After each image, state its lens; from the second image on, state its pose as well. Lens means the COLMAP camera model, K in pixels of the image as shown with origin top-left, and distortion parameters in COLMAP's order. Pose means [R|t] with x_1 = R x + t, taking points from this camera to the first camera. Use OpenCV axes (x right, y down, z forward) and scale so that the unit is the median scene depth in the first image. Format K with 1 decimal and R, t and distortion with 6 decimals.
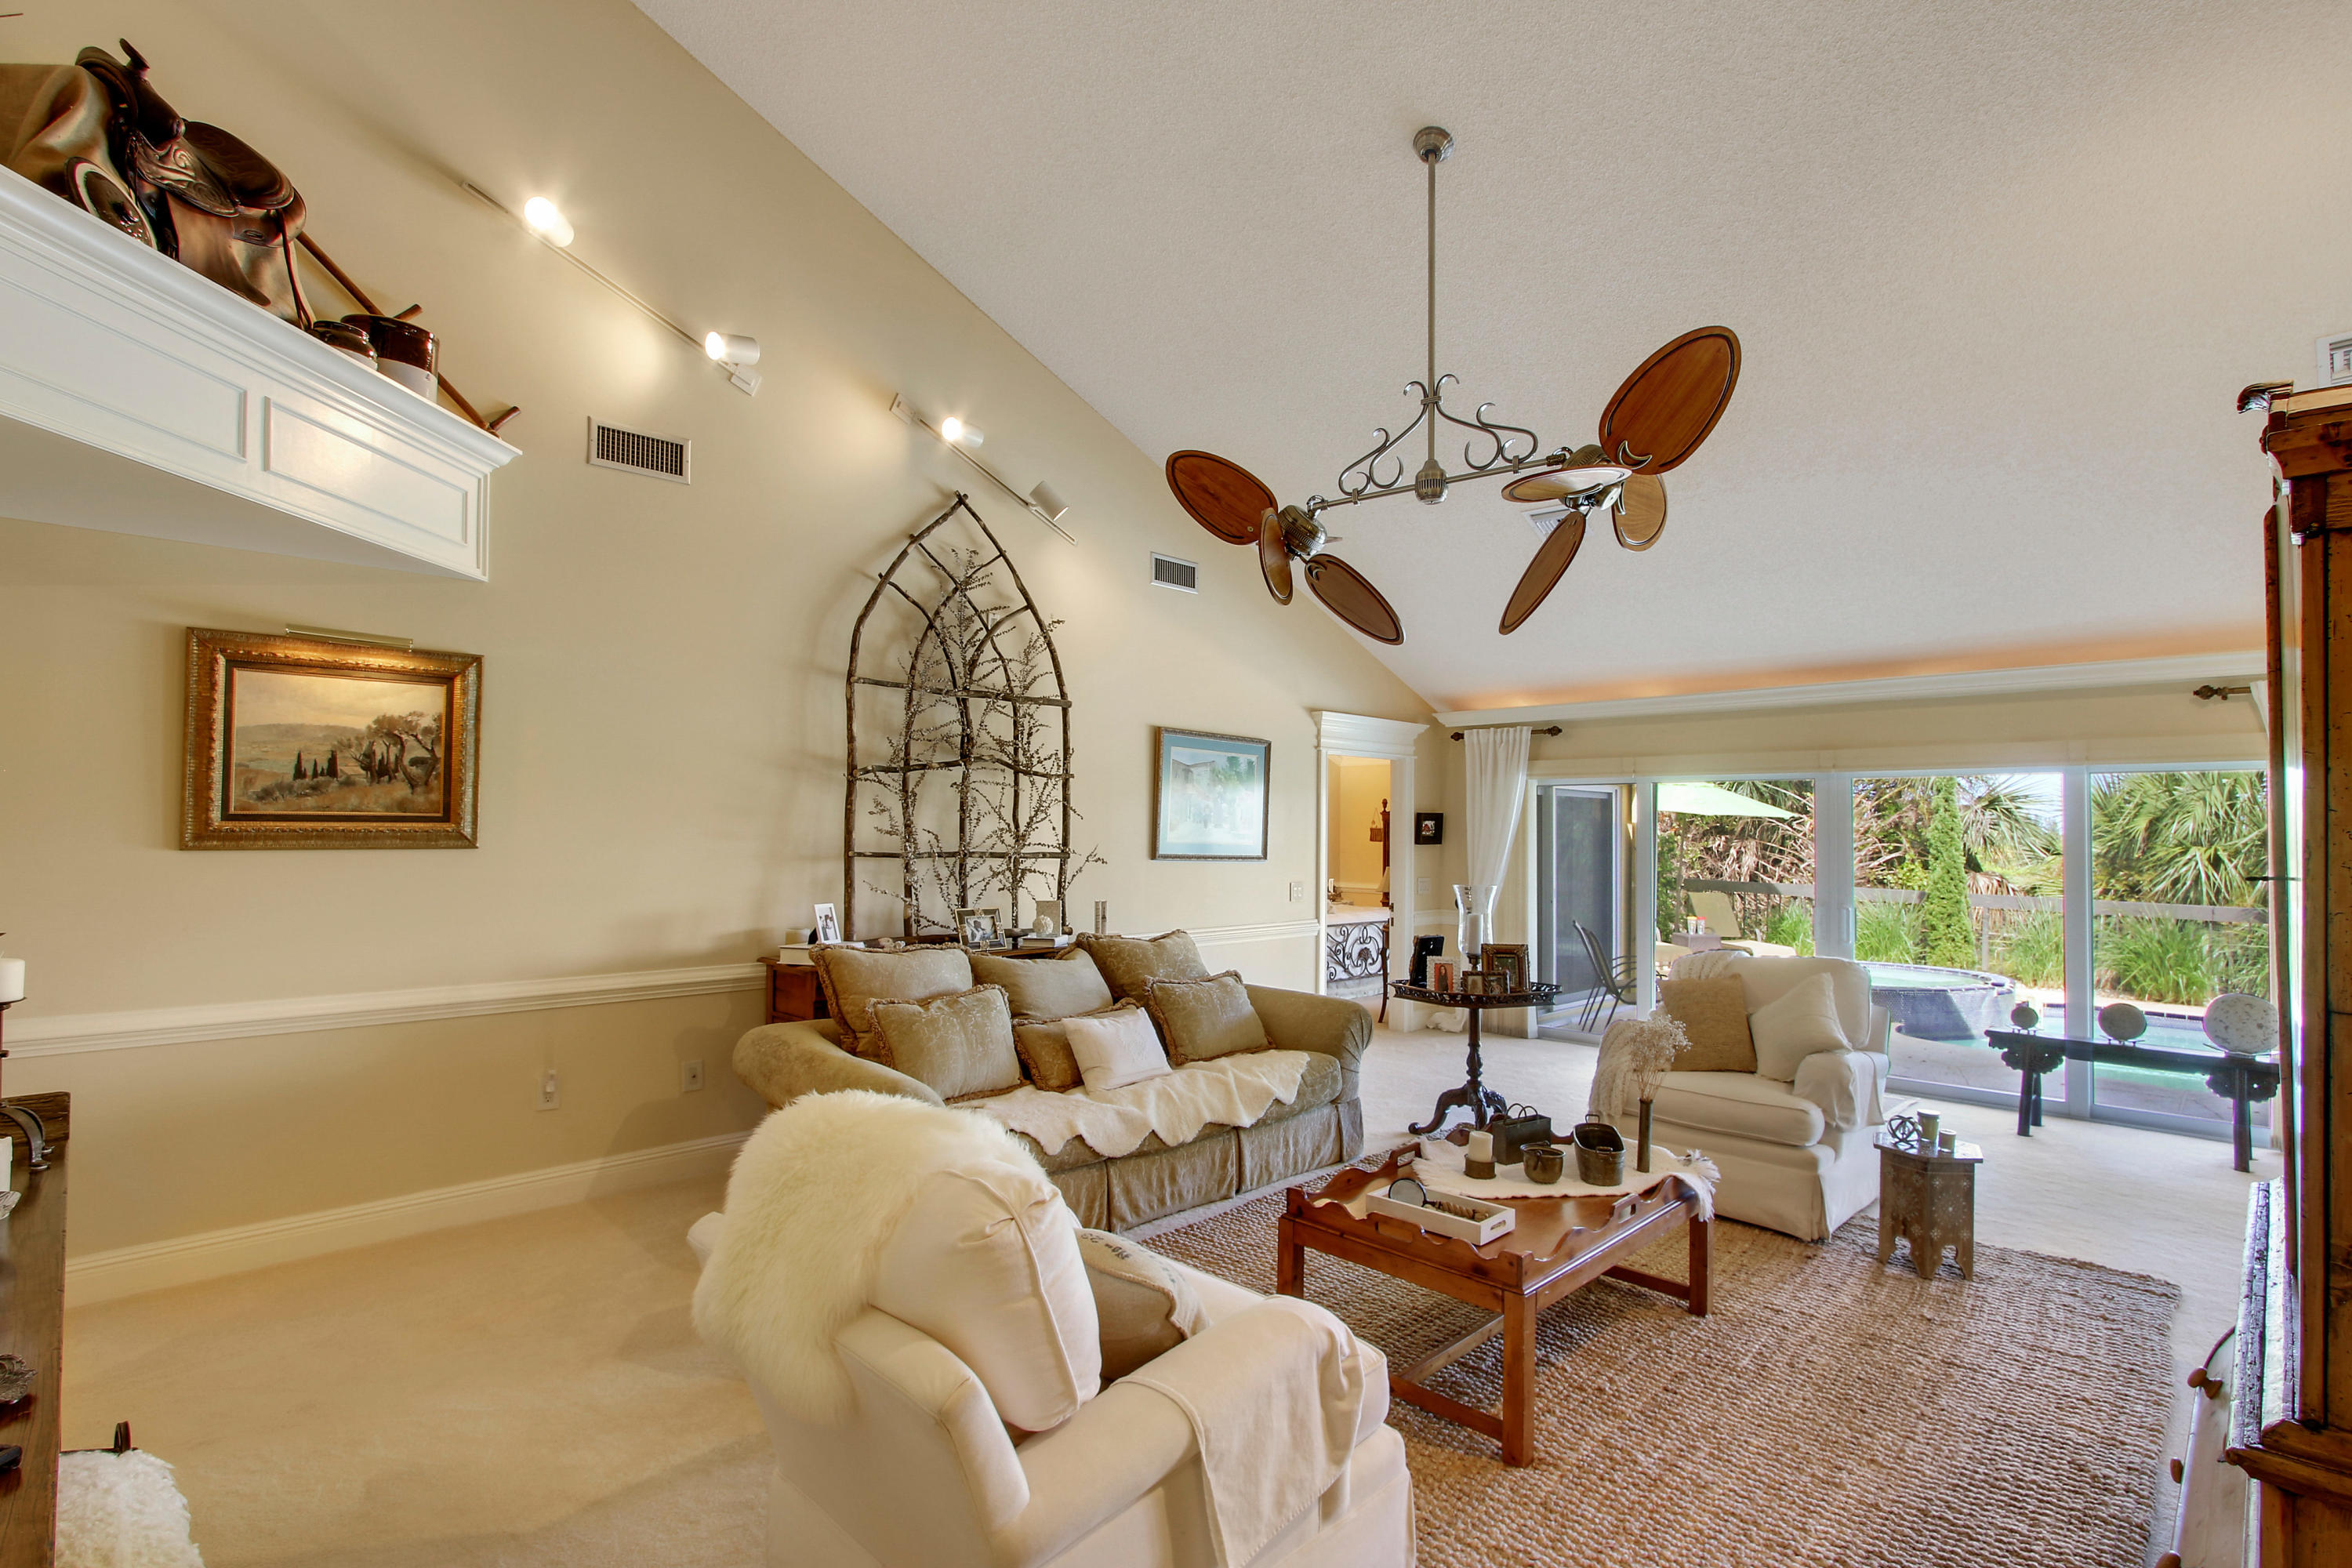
lens RADIAL K [[1102.6, 0, 1180.8], [0, 1102.6, 833.7], [0, 0, 1]] dist [-0.000979, -0.000150]
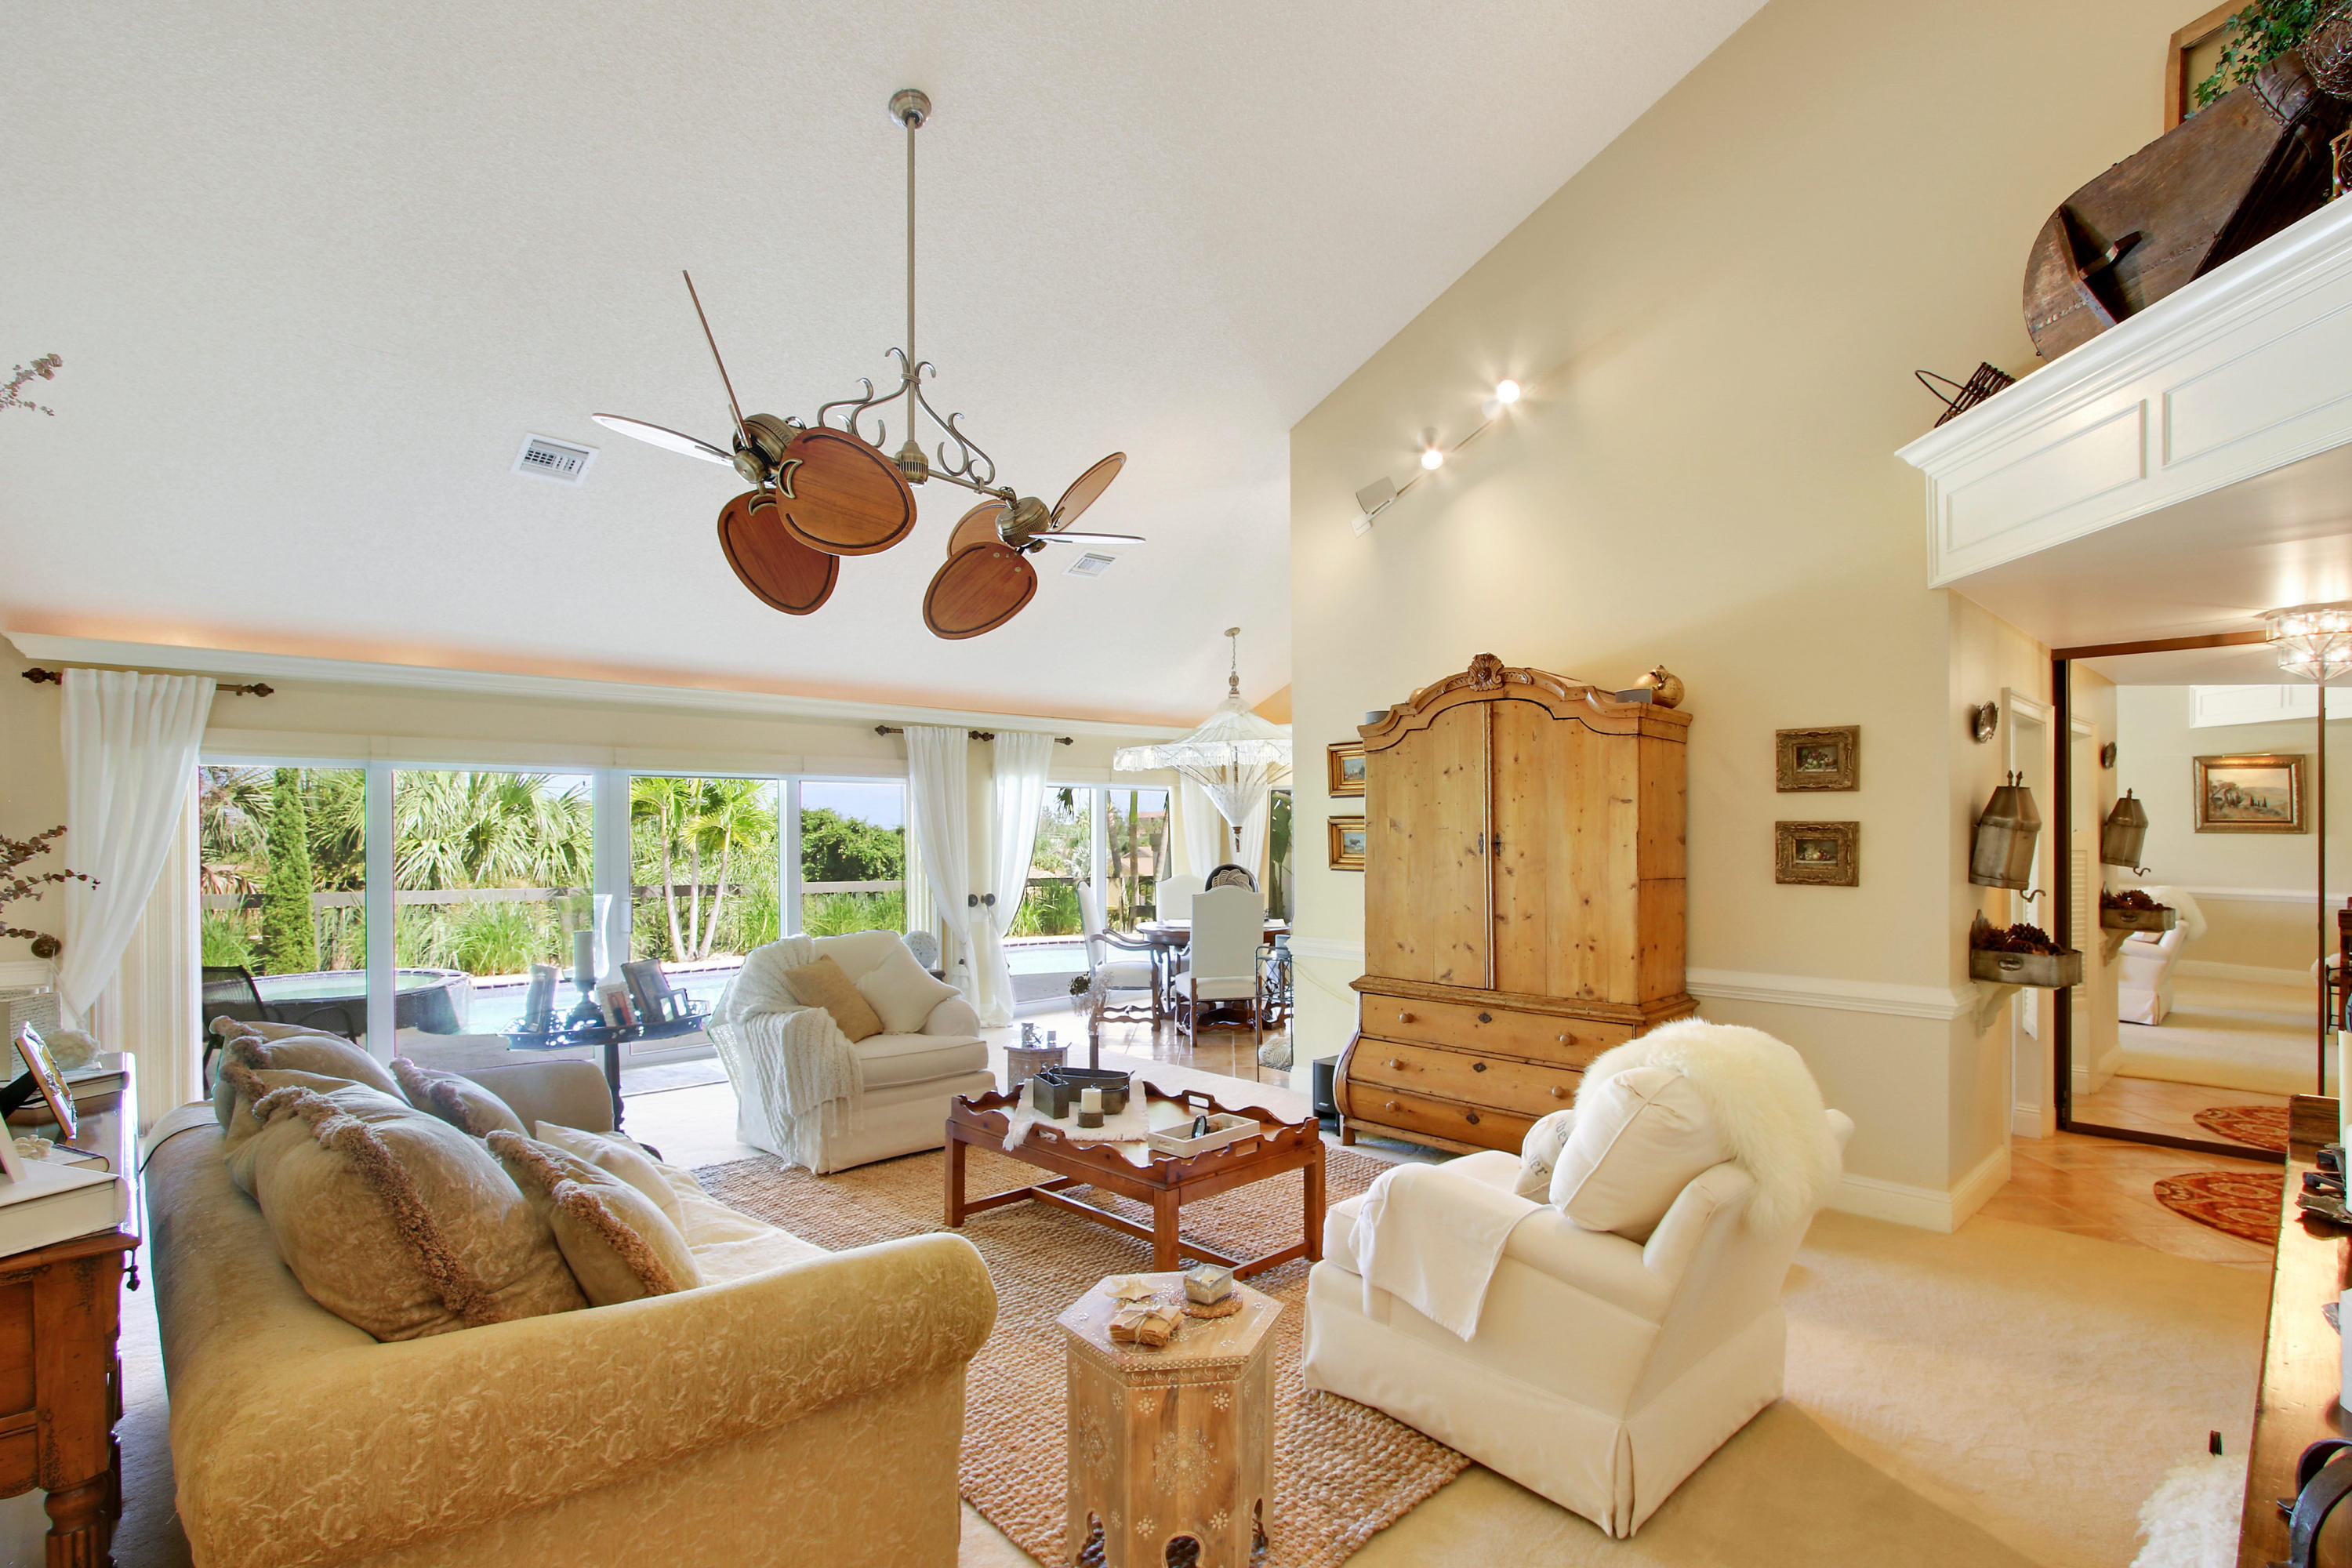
lens RADIAL K [[1150.8, 0, 1182.9], [0, 1150.8, 858.1], [0, 0, 1]] dist [0.001393, -0.000074]
pose [[0.015614, -0.034050, 0.999298, -0.480840], [0.007396, 0.999397, 0.033938, -0.005575], [-0.999851, 0.006860, 0.015856, 0.460409]]
